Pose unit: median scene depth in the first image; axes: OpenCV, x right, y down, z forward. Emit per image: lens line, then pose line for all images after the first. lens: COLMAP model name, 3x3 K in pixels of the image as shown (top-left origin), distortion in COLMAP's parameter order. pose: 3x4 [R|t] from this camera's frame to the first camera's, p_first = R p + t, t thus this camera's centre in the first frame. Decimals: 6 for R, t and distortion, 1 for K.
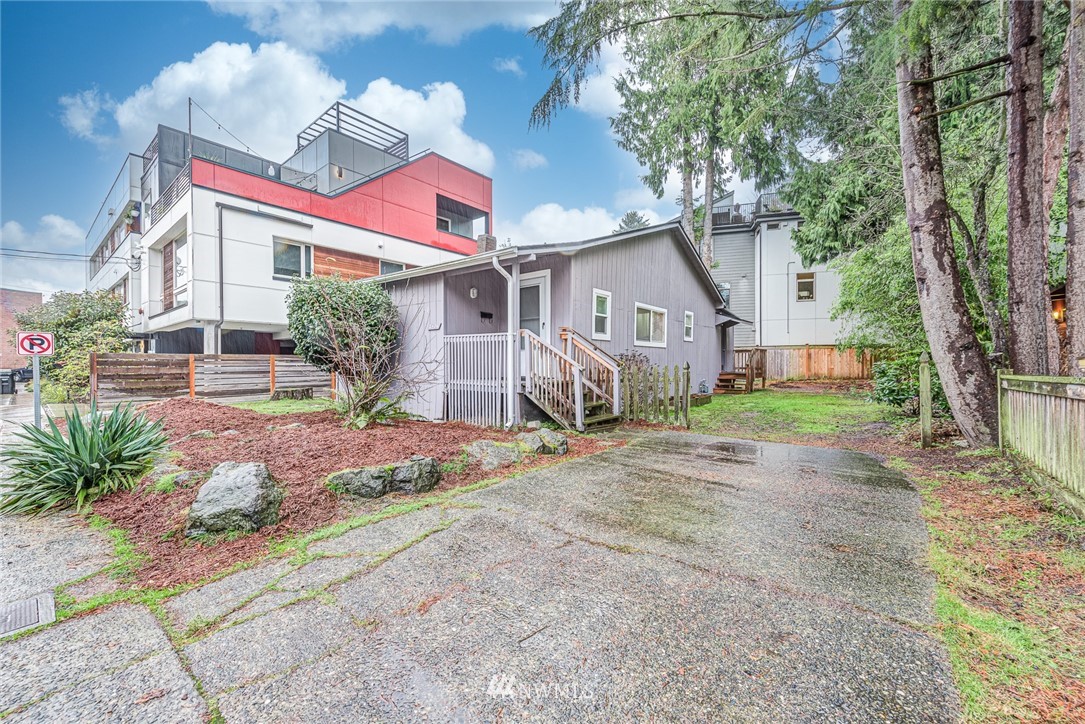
lens RADIAL K [[424.3, 0, 539.3], [0, 424.3, 362.8], [0, 0, 1]] dist [0.014504, -0.001370]
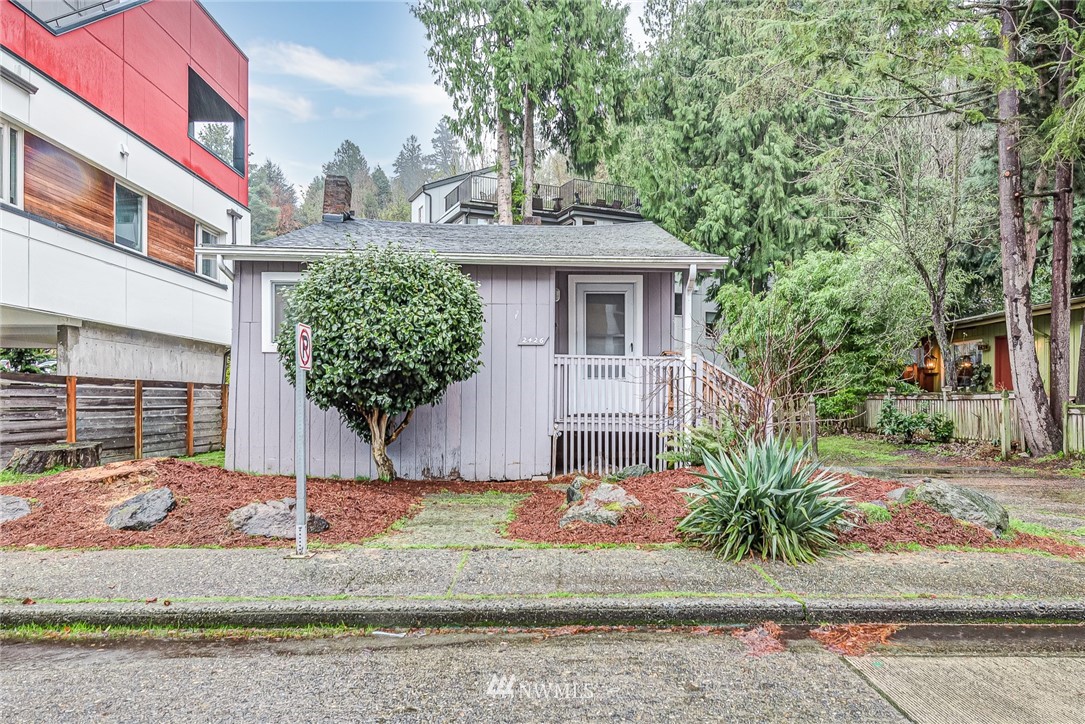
lens RADIAL K [[744.5, 0, 528.5], [0, 744.5, 395.8], [0, 0, 1]] dist [0.020247, 0.000526]
pose [[0.770369, 0.010841, 0.637506, -0.838027], [-0.006259, 0.999936, -0.009441, 0.012533], [-0.637568, 0.003283, 0.770387, 0.063431]]
